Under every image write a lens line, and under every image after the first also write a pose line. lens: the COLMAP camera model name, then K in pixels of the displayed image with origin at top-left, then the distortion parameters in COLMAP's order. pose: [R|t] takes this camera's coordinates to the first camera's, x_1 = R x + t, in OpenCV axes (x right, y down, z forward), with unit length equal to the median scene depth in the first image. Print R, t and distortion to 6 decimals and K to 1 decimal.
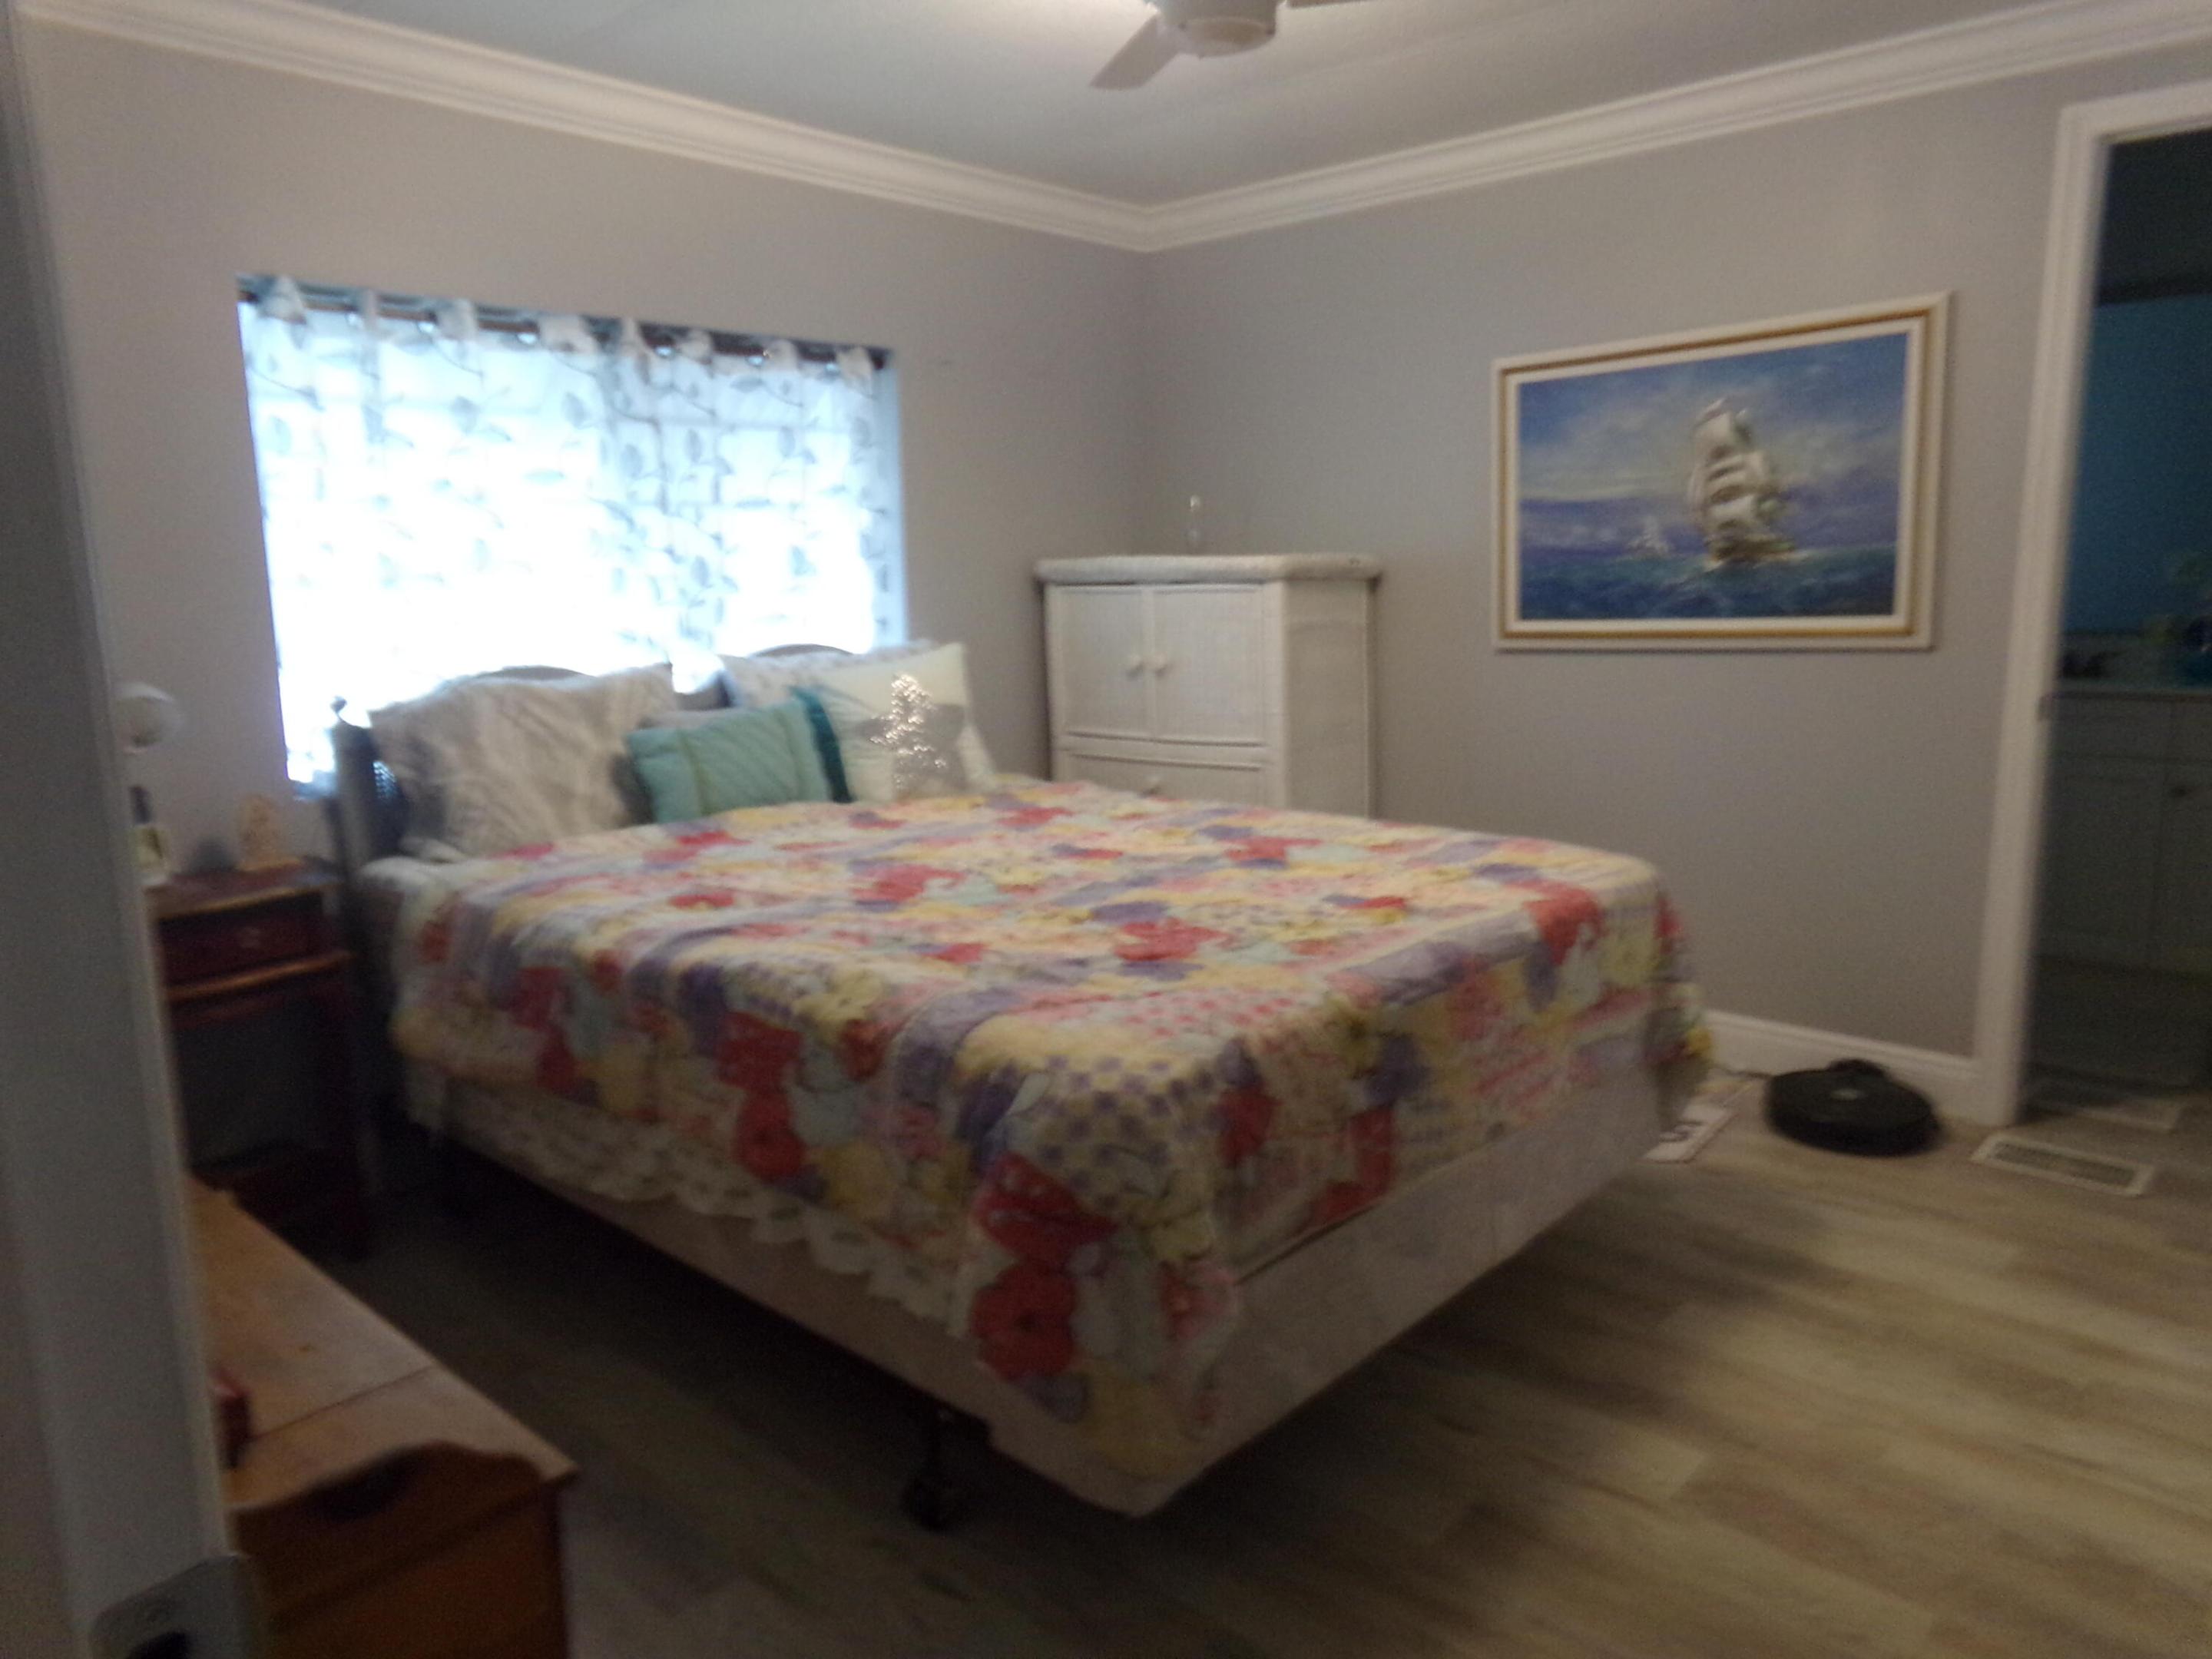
lens RADIAL K [[1533.7, 0, 1092.4], [0, 1533.7, 834.8], [0, 0, 1]] dist [-0.091208, 0.172645]
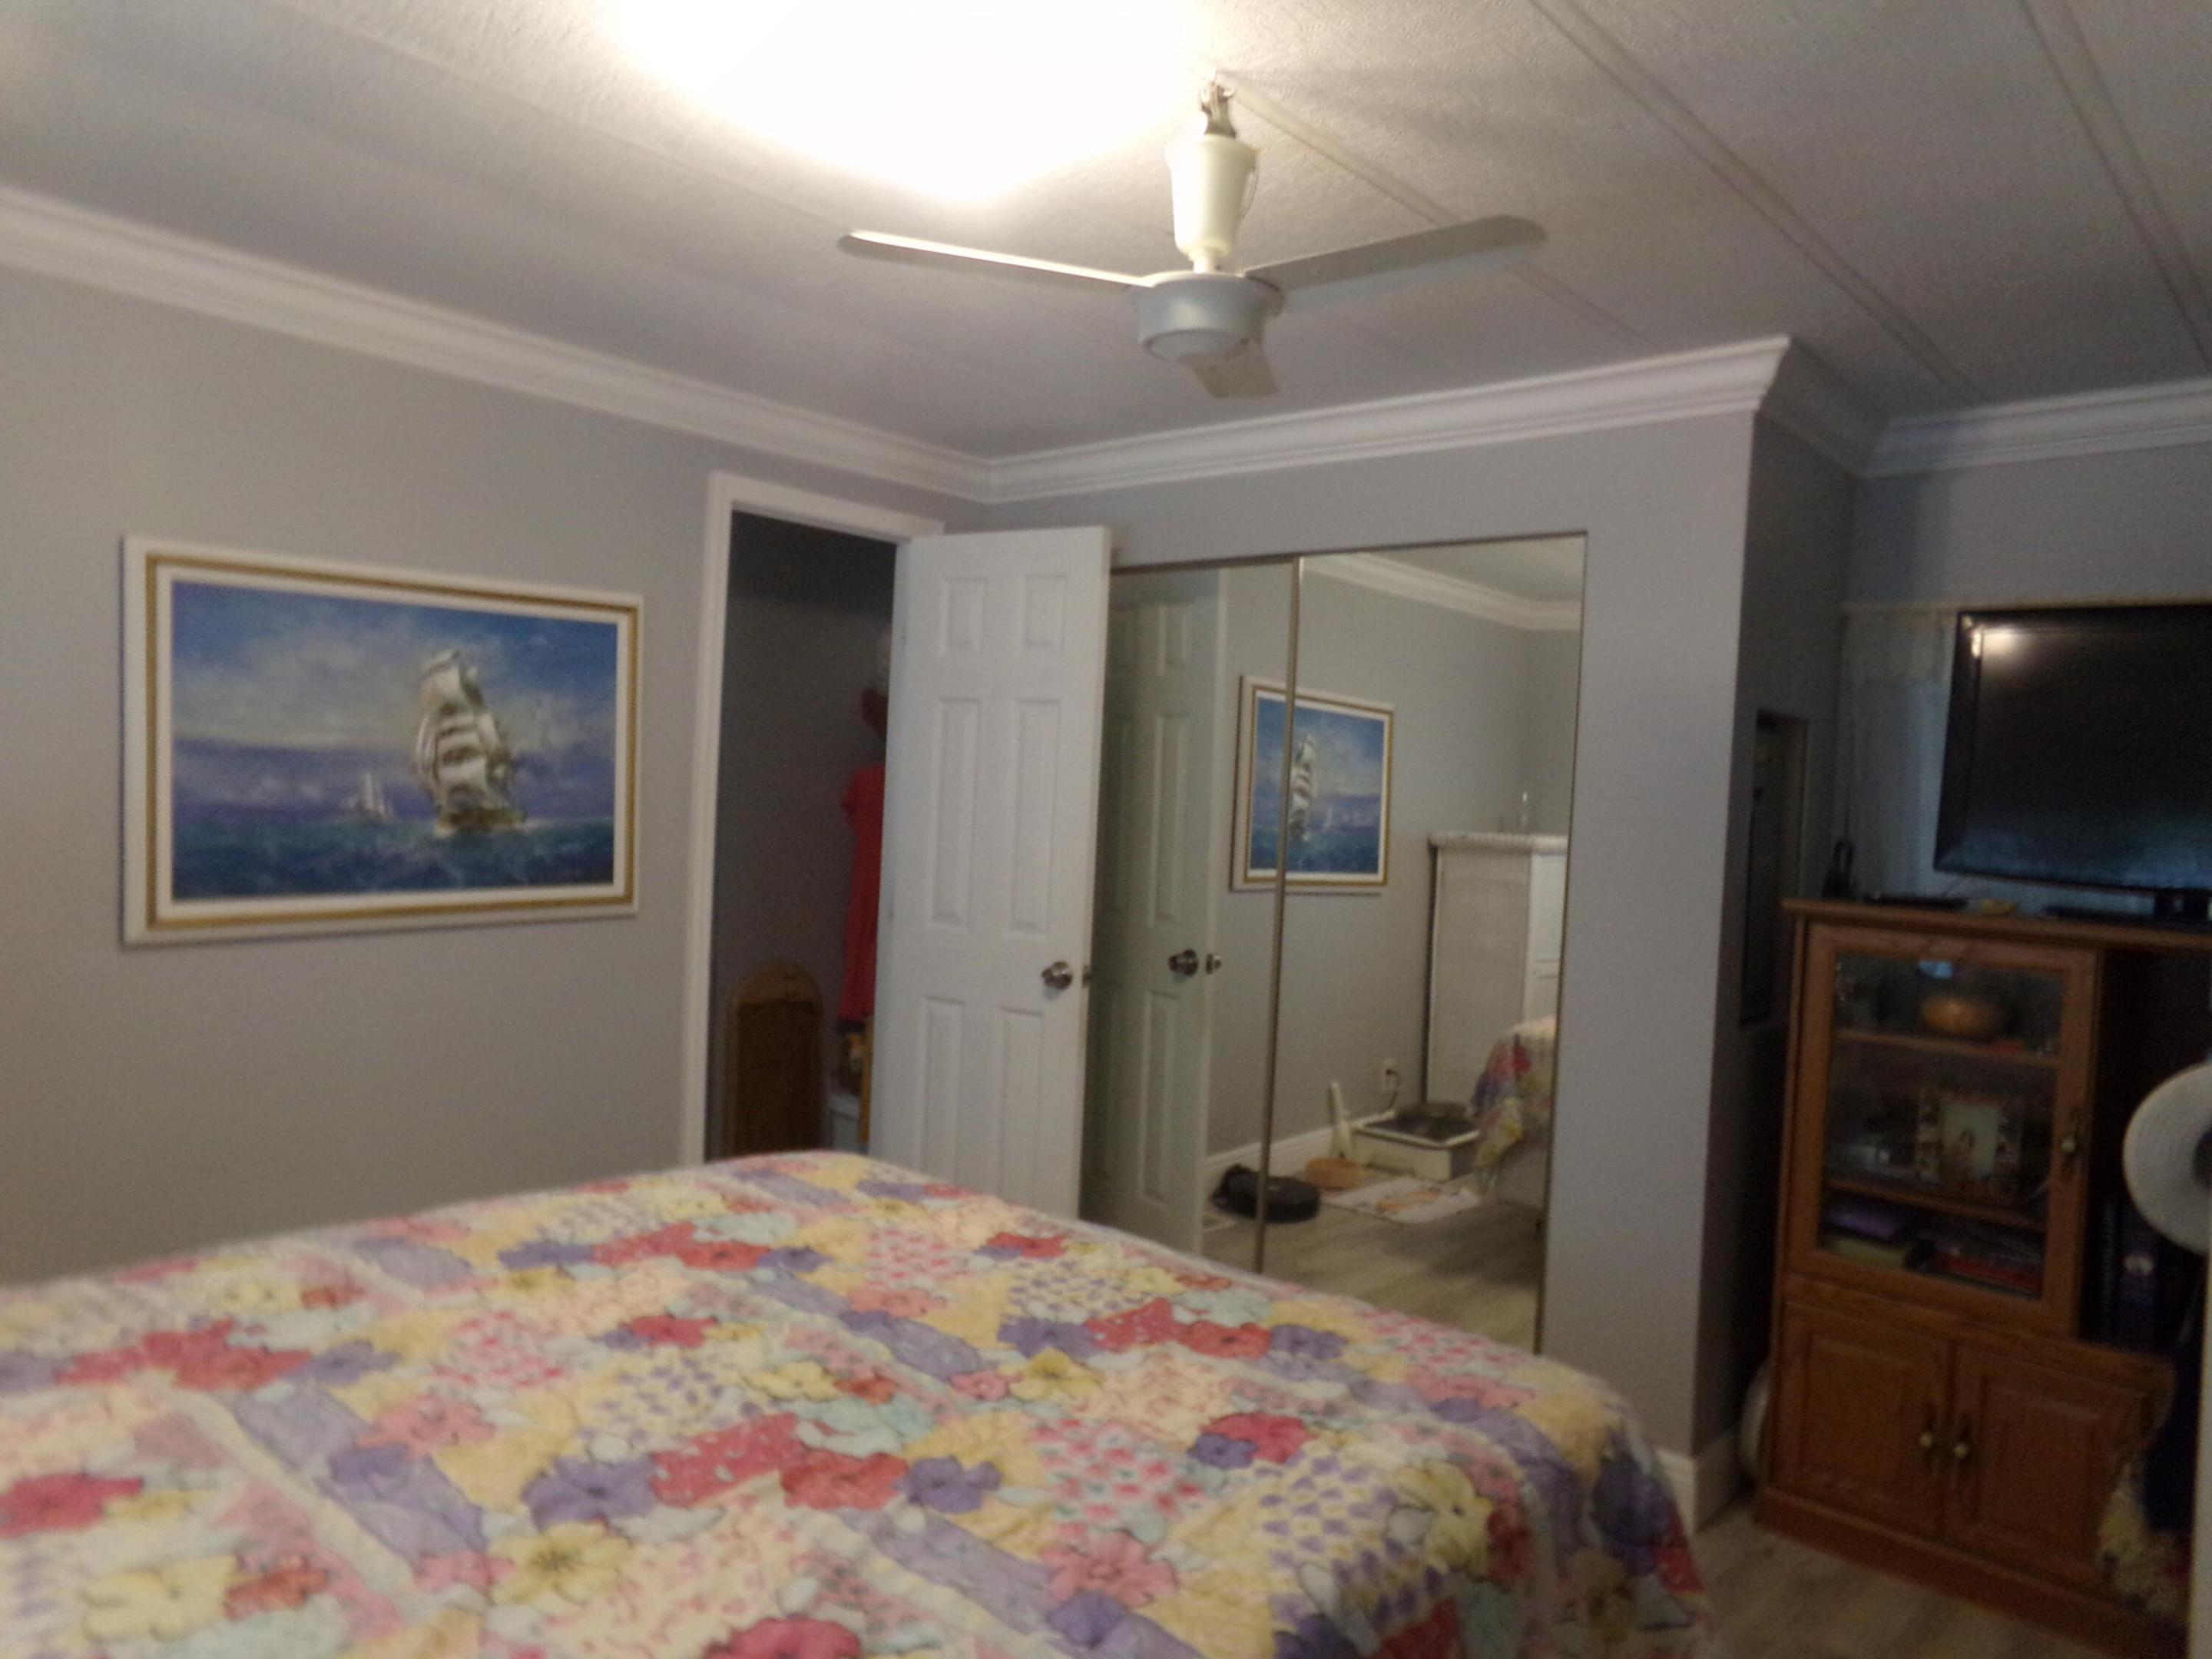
lens RADIAL K [[1533.7, 0, 1092.4], [0, 1533.7, 834.8], [0, 0, 1]] dist [-0.091208, 0.172645]
pose [[-0.001214, -0.012512, 0.999921, -0.491267], [0.120472, 0.992637, 0.012568, -0.142976], [-0.992716, 0.120478, 0.000302, 0.626270]]
